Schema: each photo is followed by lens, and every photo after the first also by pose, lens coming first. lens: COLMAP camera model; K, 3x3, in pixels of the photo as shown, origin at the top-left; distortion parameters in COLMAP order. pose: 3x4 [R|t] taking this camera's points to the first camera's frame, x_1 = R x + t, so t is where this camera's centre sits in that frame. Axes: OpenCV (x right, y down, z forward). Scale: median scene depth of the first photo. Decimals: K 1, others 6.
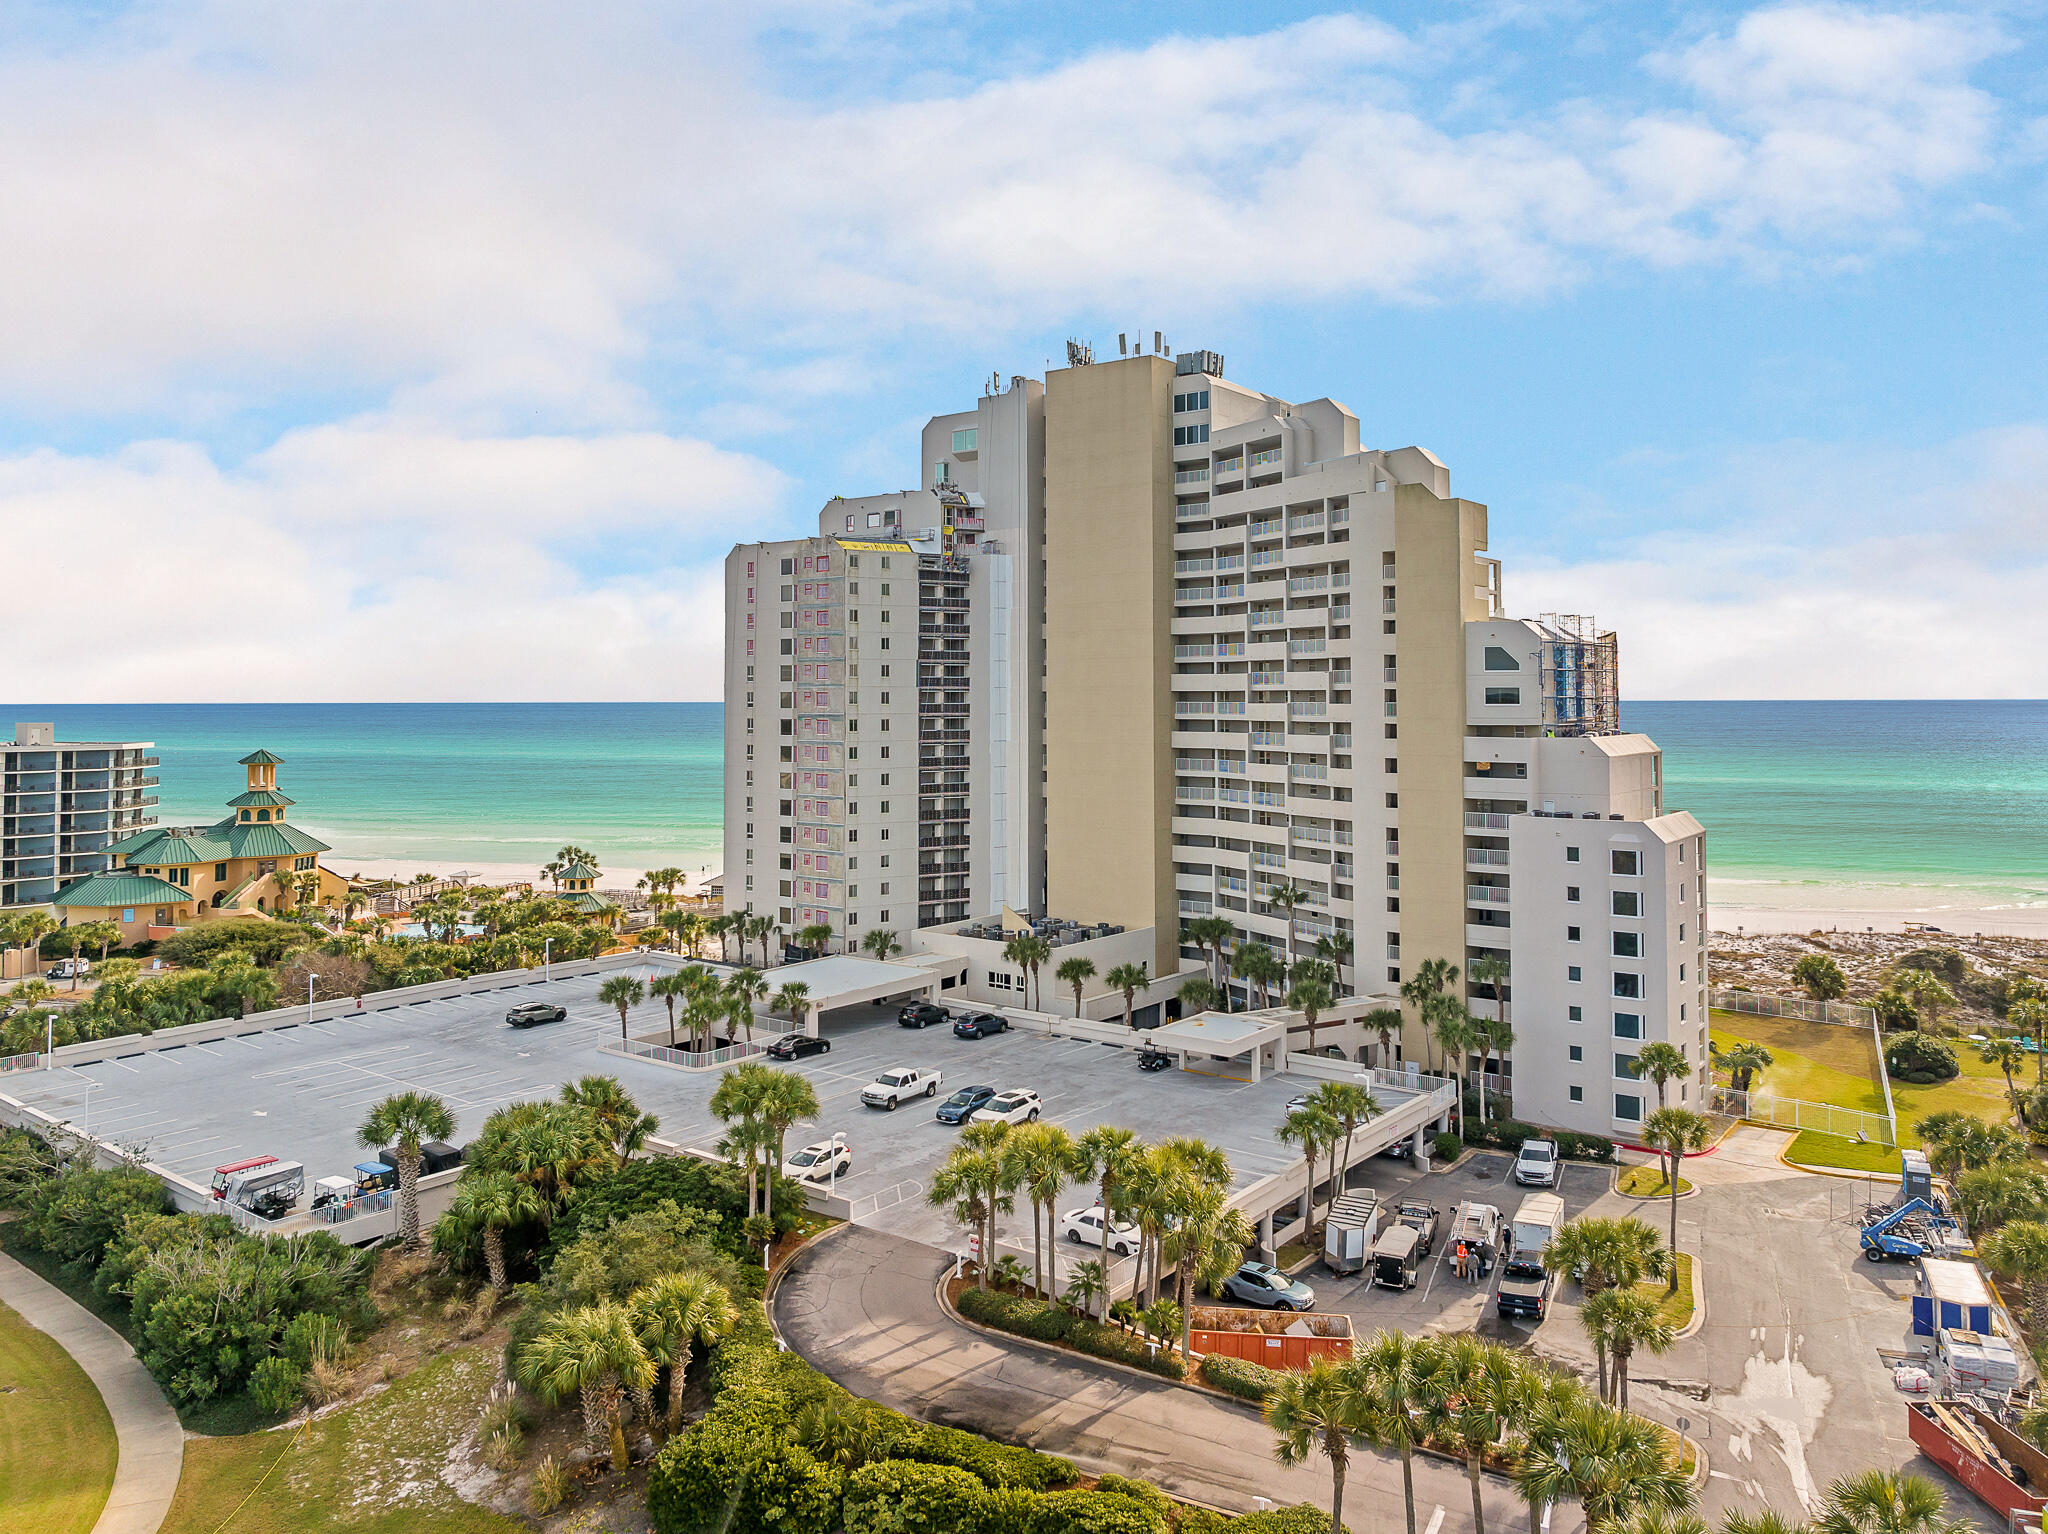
lens RADIAL K [[1408.5, 0, 864.2], [0, 1408.5, 688.5], [0, 0, 1]] dist [-0.017498, -0.004841]
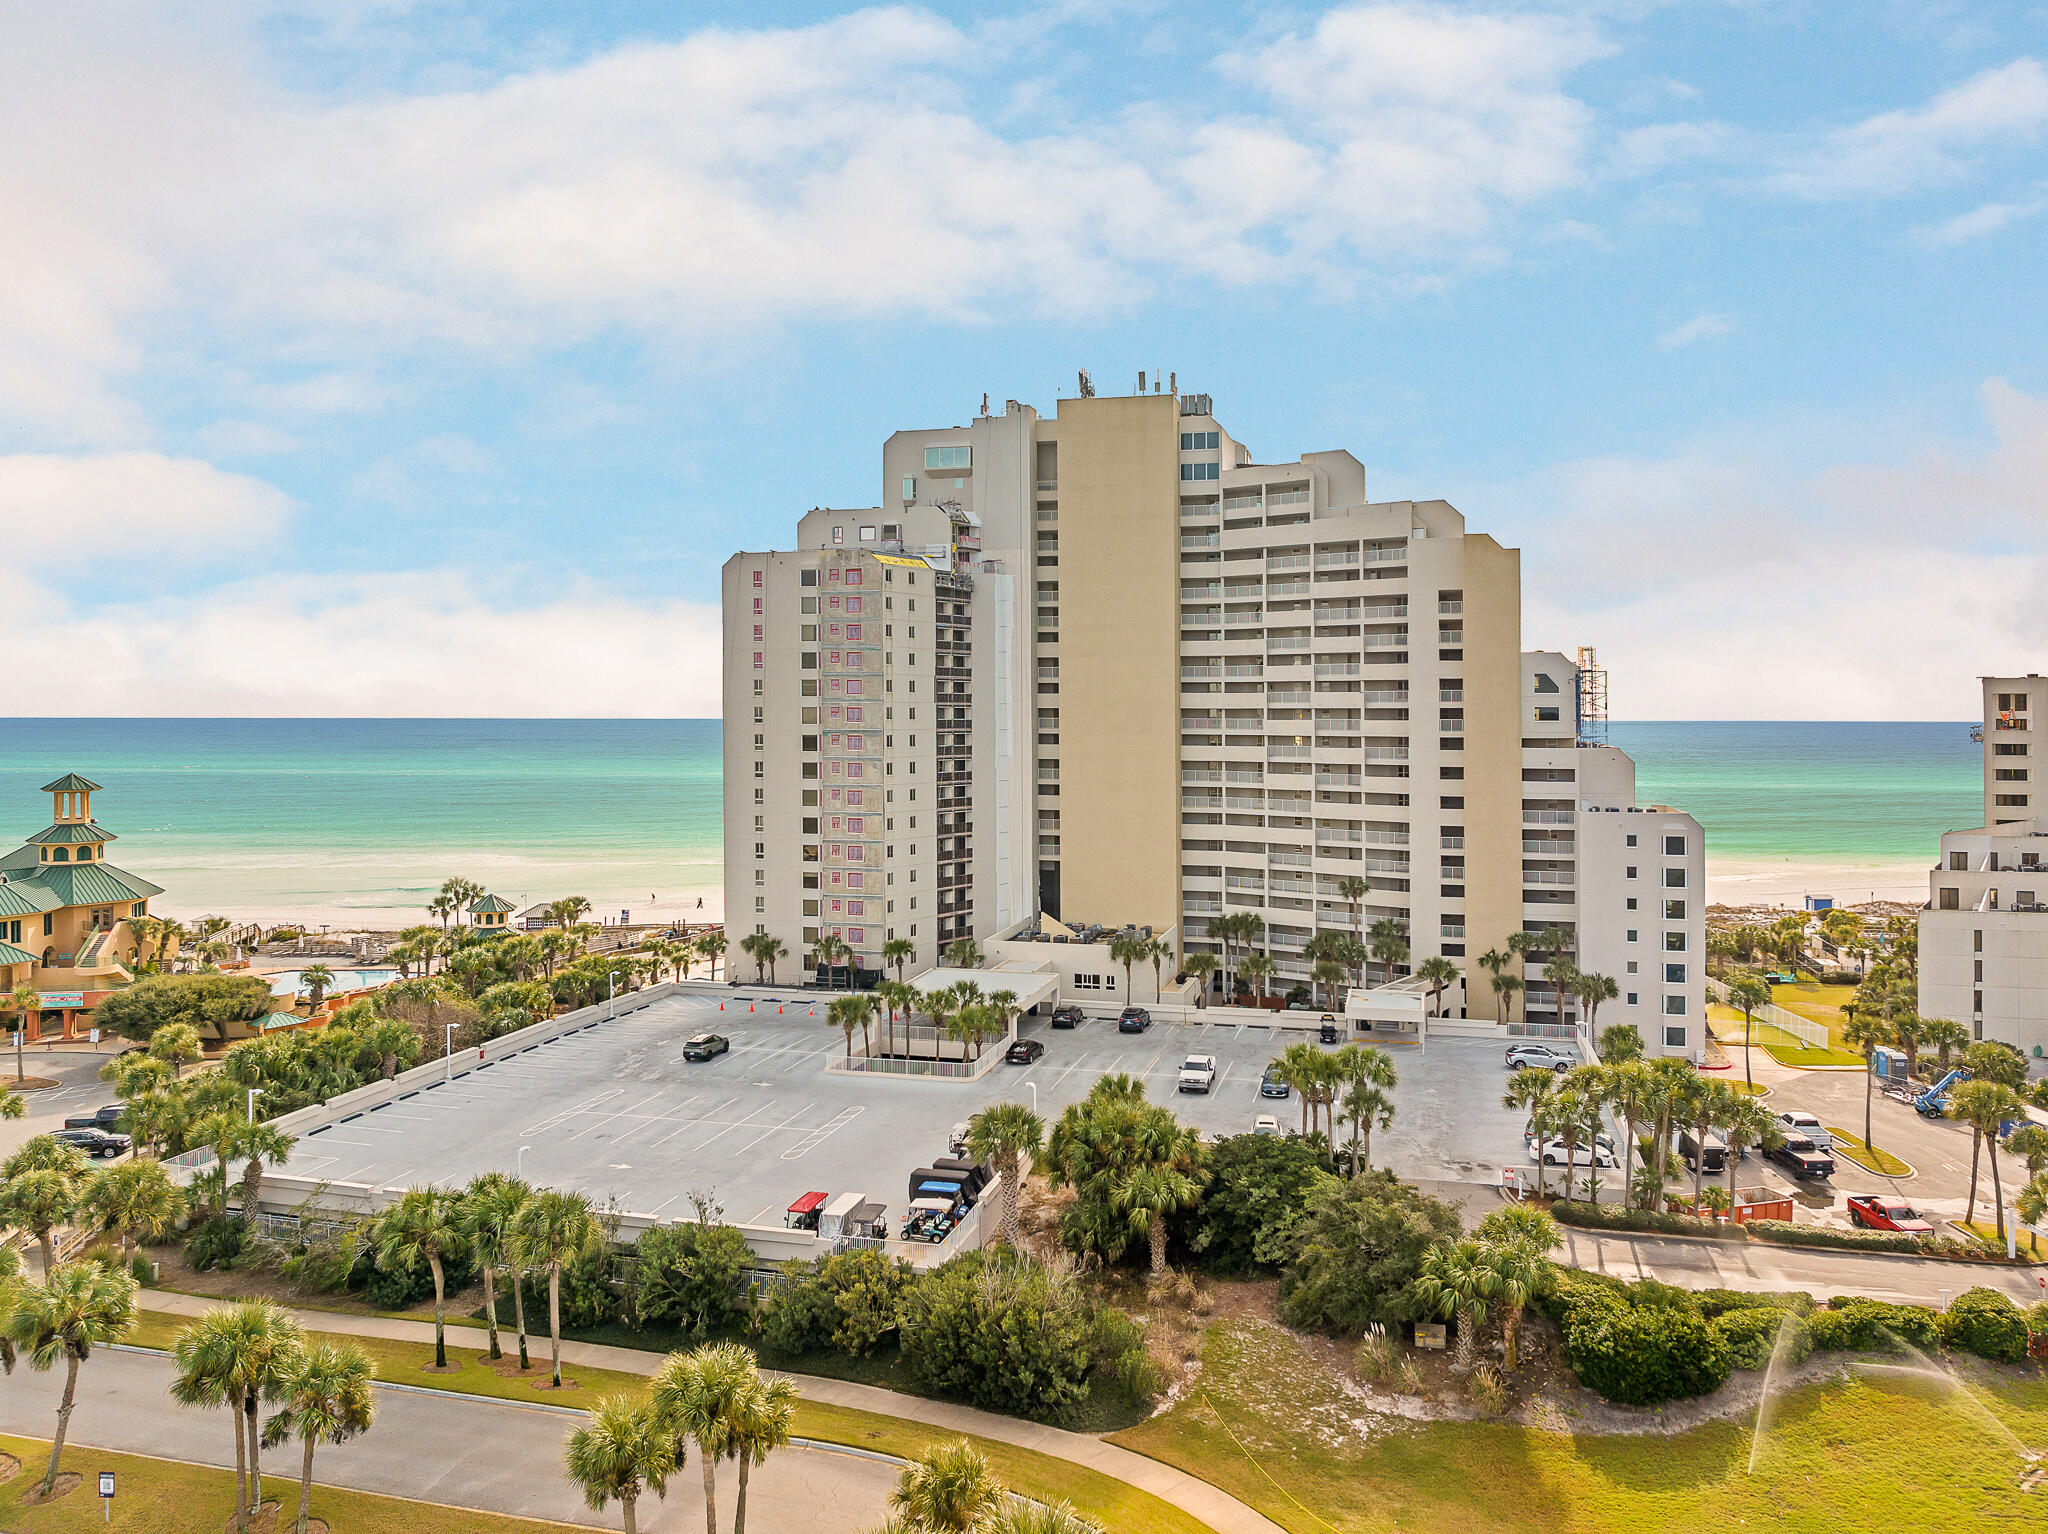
lens RADIAL K [[1430.8, 0, 1058.2], [0, 1430.8, 764.0], [0, 0, 1]] dist [-0.036790, -0.000556]
pose [[0.919446, -0.010015, 0.393088, -0.295005], [-0.006096, 0.999192, 0.039714, 0.001520], [-0.393168, -0.038911, 0.918643, 0.024102]]
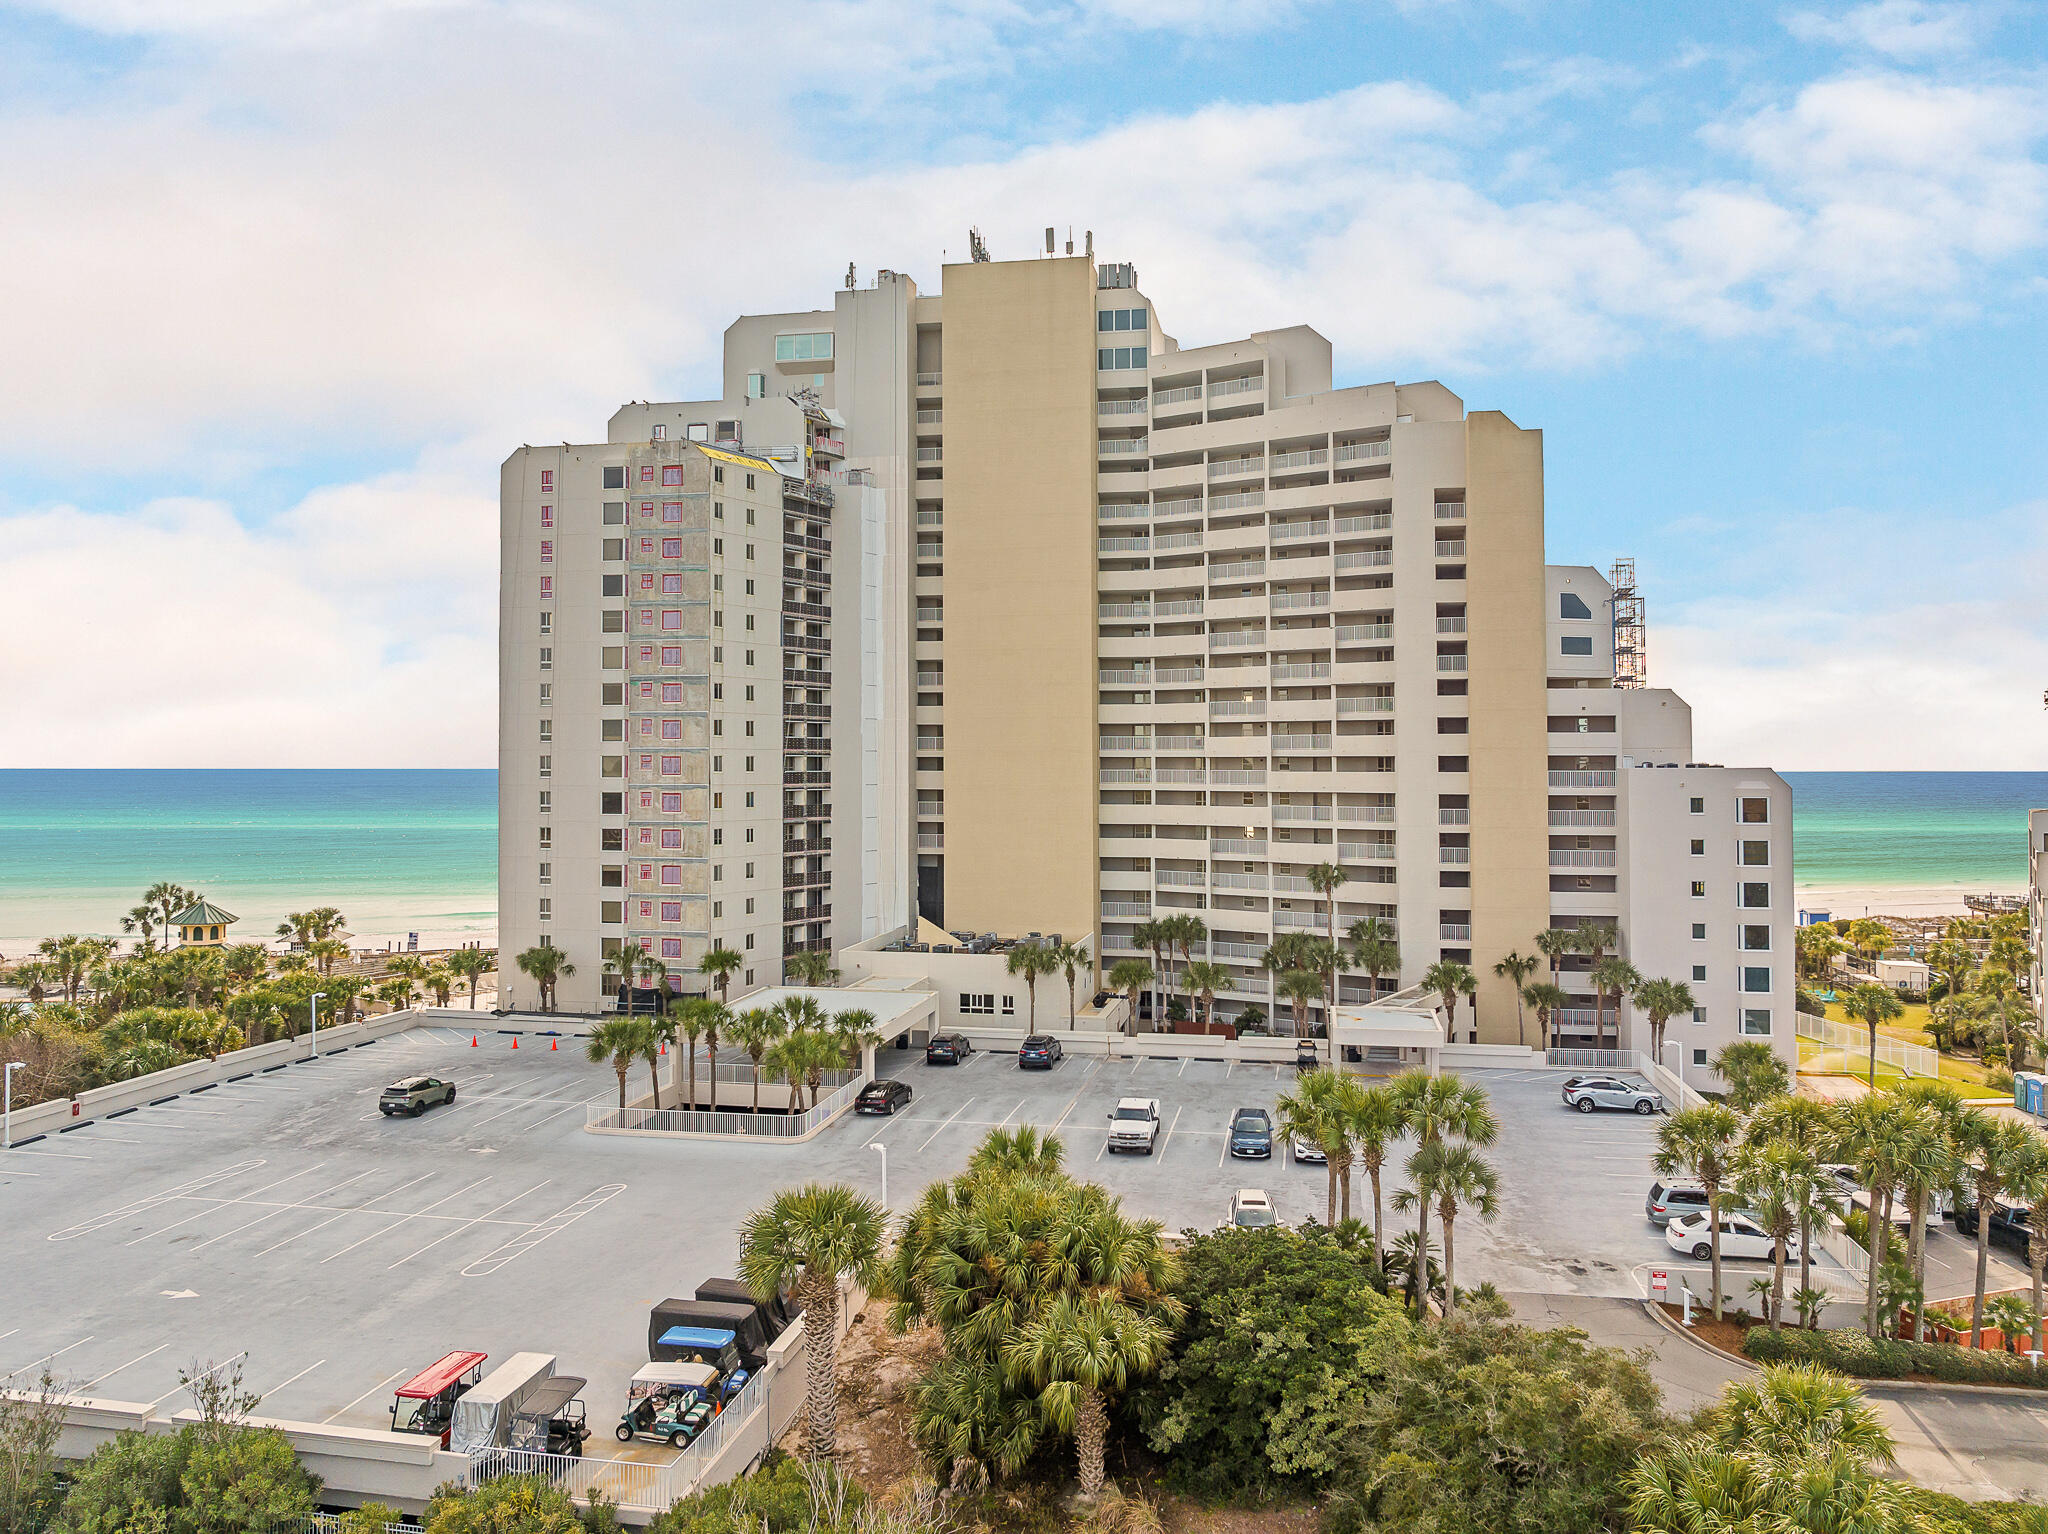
lens RADIAL K [[1538.4, 0, 1080.1], [0, 1538.4, 745.5], [0, 0, 1]] dist [-0.043020, -0.011272]
pose [[0.884270, 0.003912, 0.466959, -0.220276], [-0.009438, 0.999910, 0.009497, 0.045674], [-0.466880, -0.012806, 0.884228, 0.179311]]
